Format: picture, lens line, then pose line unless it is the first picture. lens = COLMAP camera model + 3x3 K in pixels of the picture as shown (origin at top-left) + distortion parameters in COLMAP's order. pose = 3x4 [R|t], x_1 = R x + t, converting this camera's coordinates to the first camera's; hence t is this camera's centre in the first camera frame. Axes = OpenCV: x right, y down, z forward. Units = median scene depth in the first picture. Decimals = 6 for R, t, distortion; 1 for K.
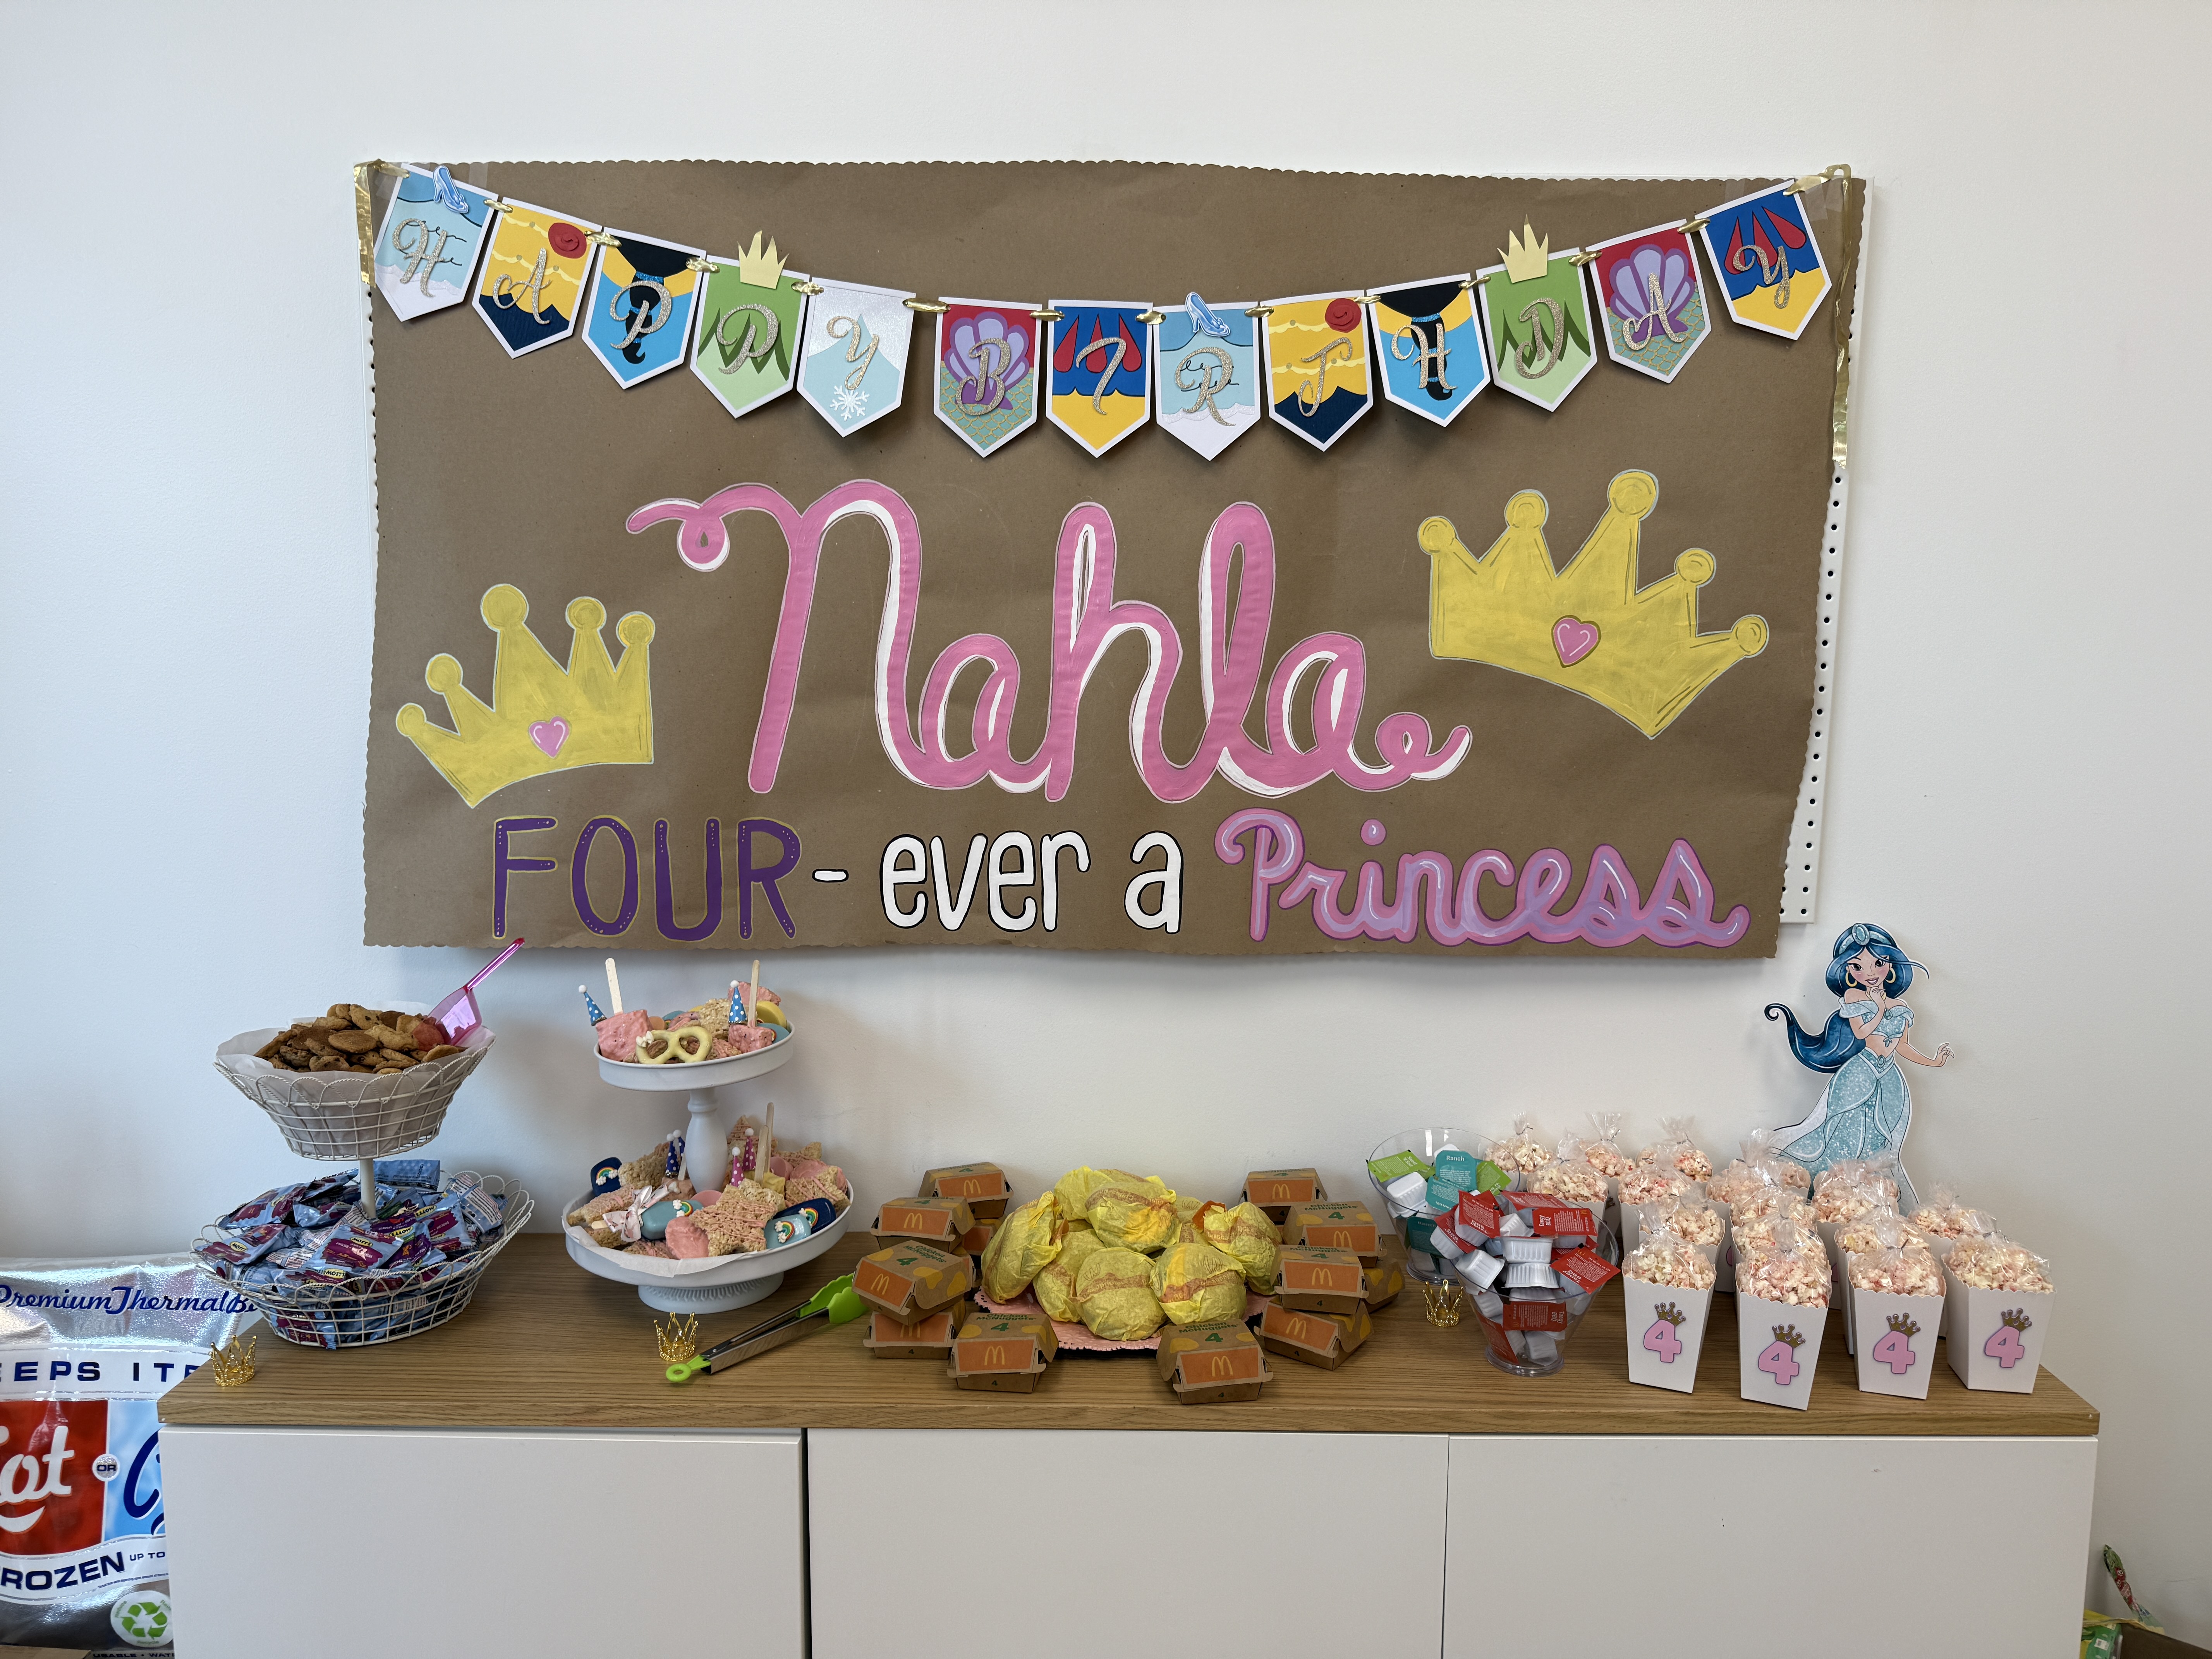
lens RADIAL K [[1528.6, 0, 1107.1], [0, 1528.6, 839.0], [0, 0, 1]] dist [0.126012, -0.243597]
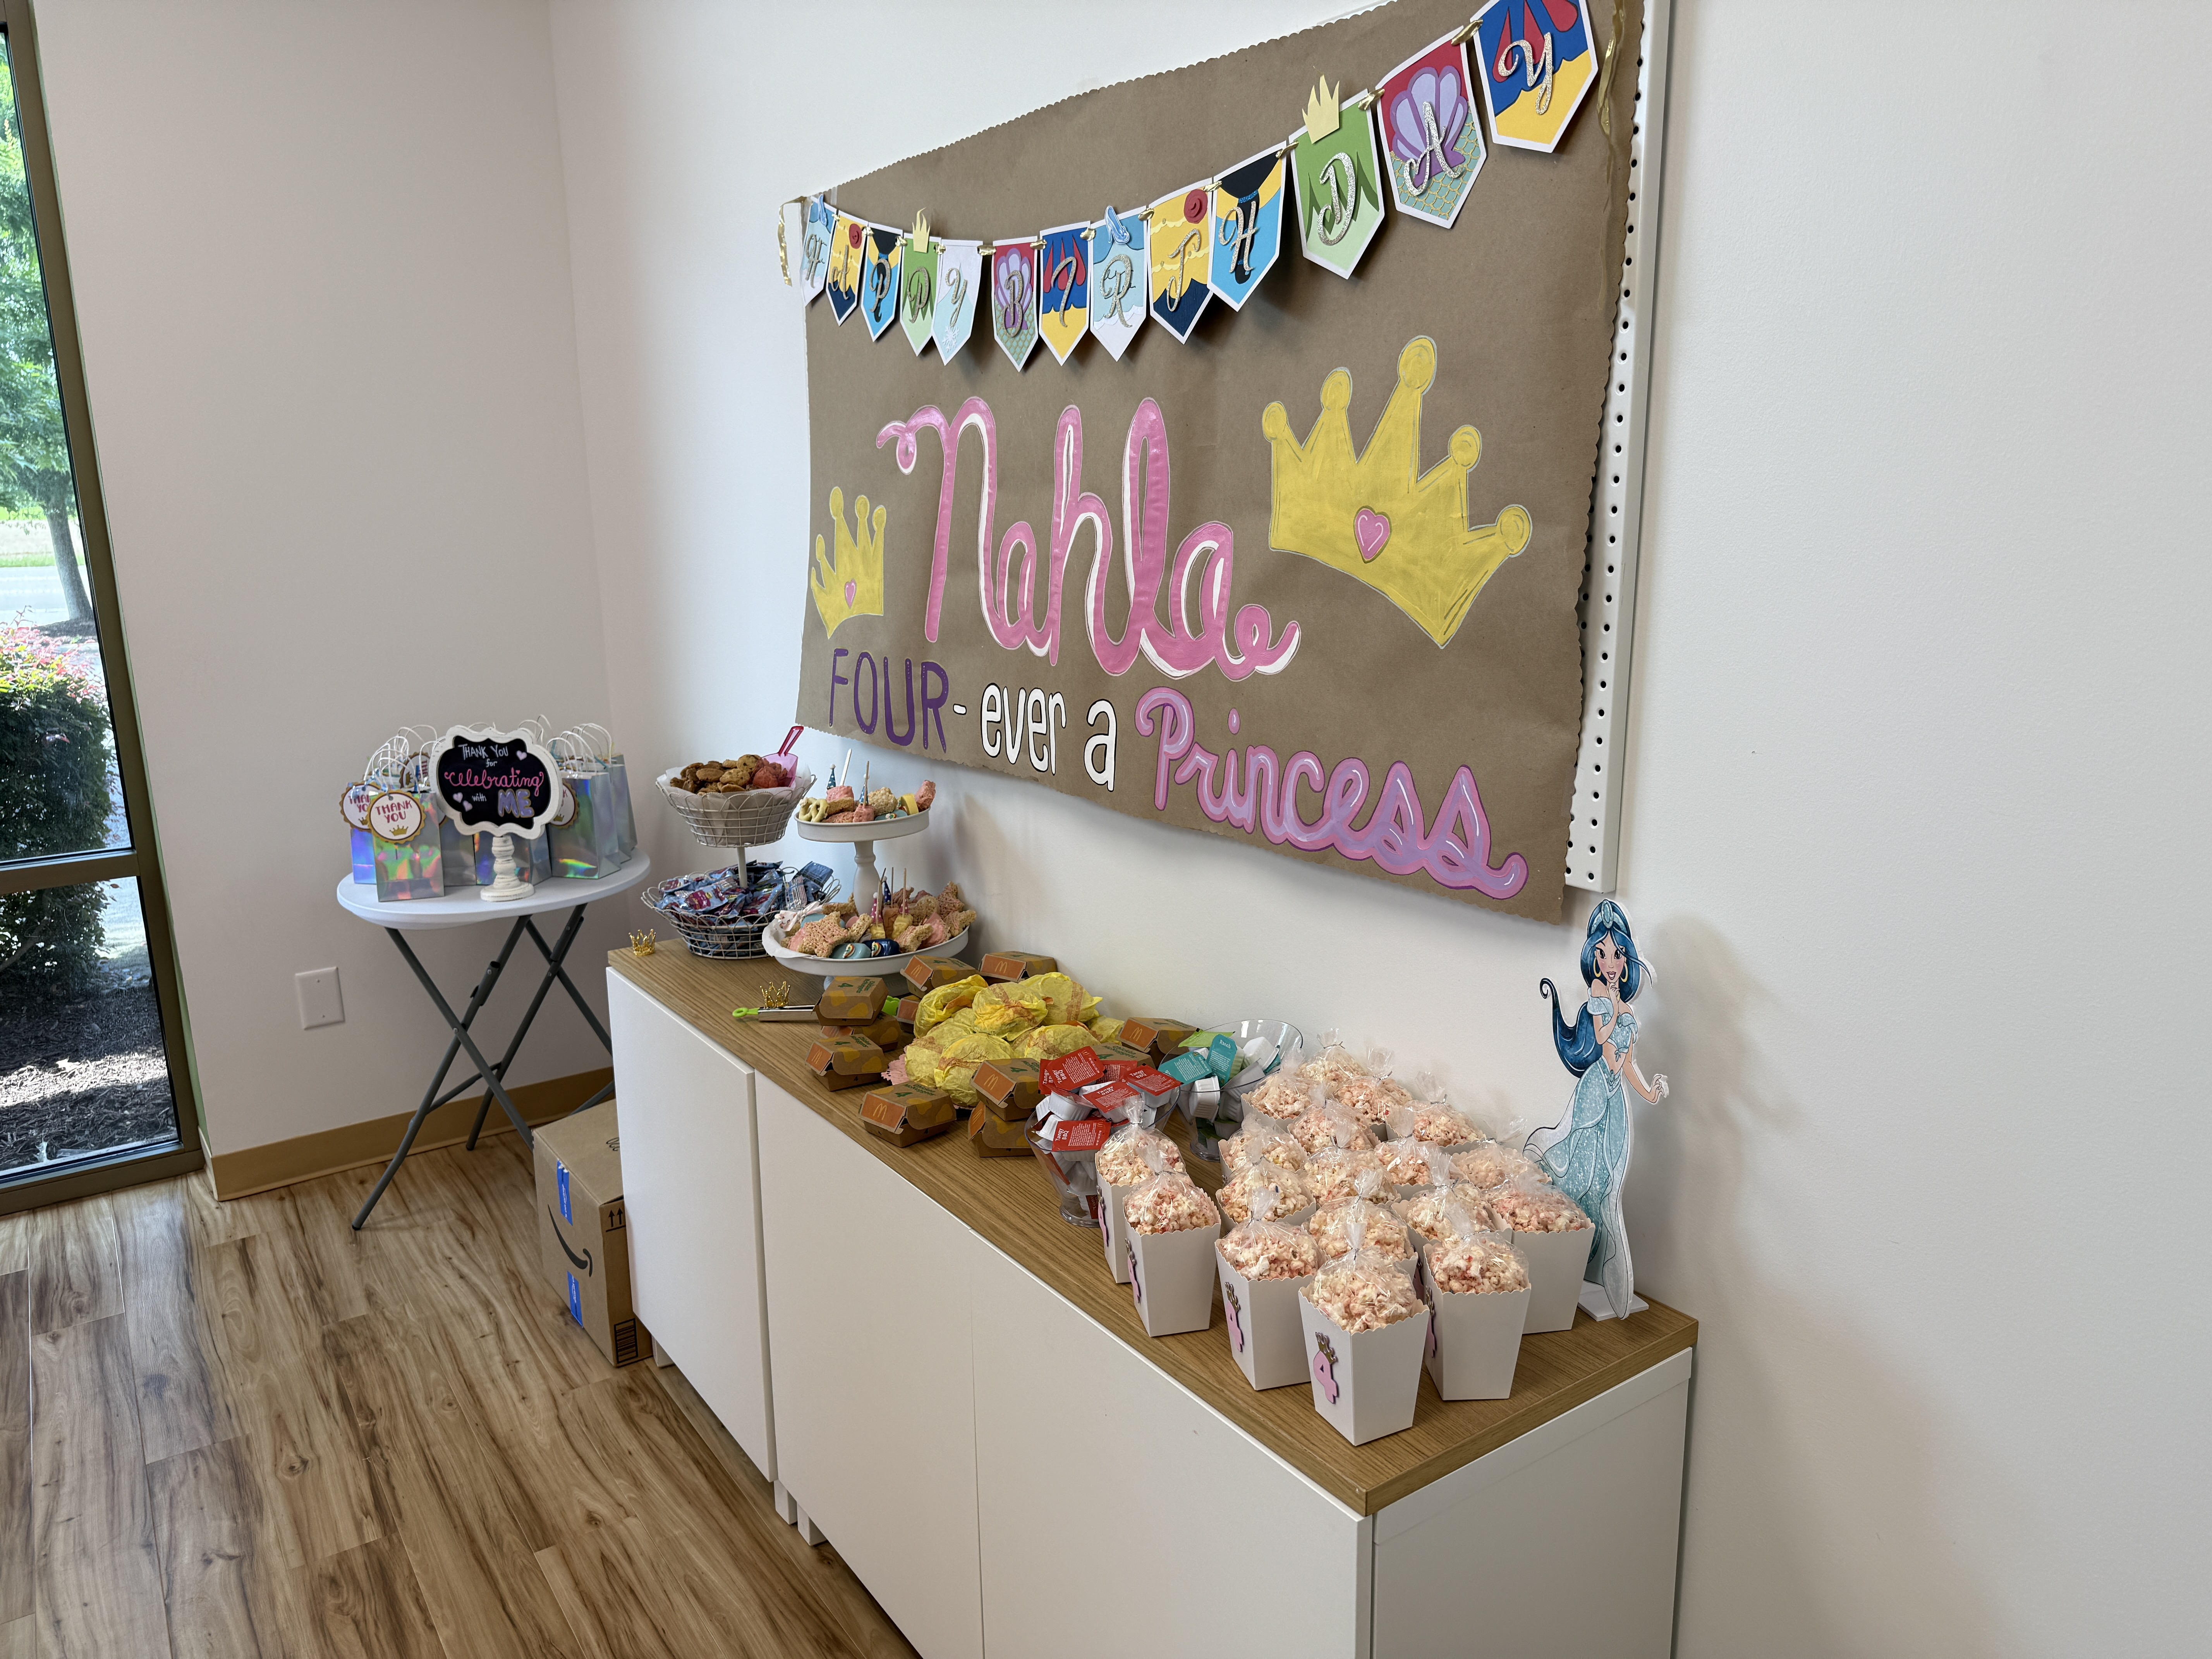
lens RADIAL K [[1528.6, 0, 1107.1], [0, 1528.6, 839.0], [0, 0, 1]] dist [0.126012, -0.243597]
pose [[0.588712, 0.168914, -0.790498, 0.958739], [-0.092571, 0.985578, 0.141659, -0.064833], [0.803025, -0.010219, 0.595858, 0.329050]]
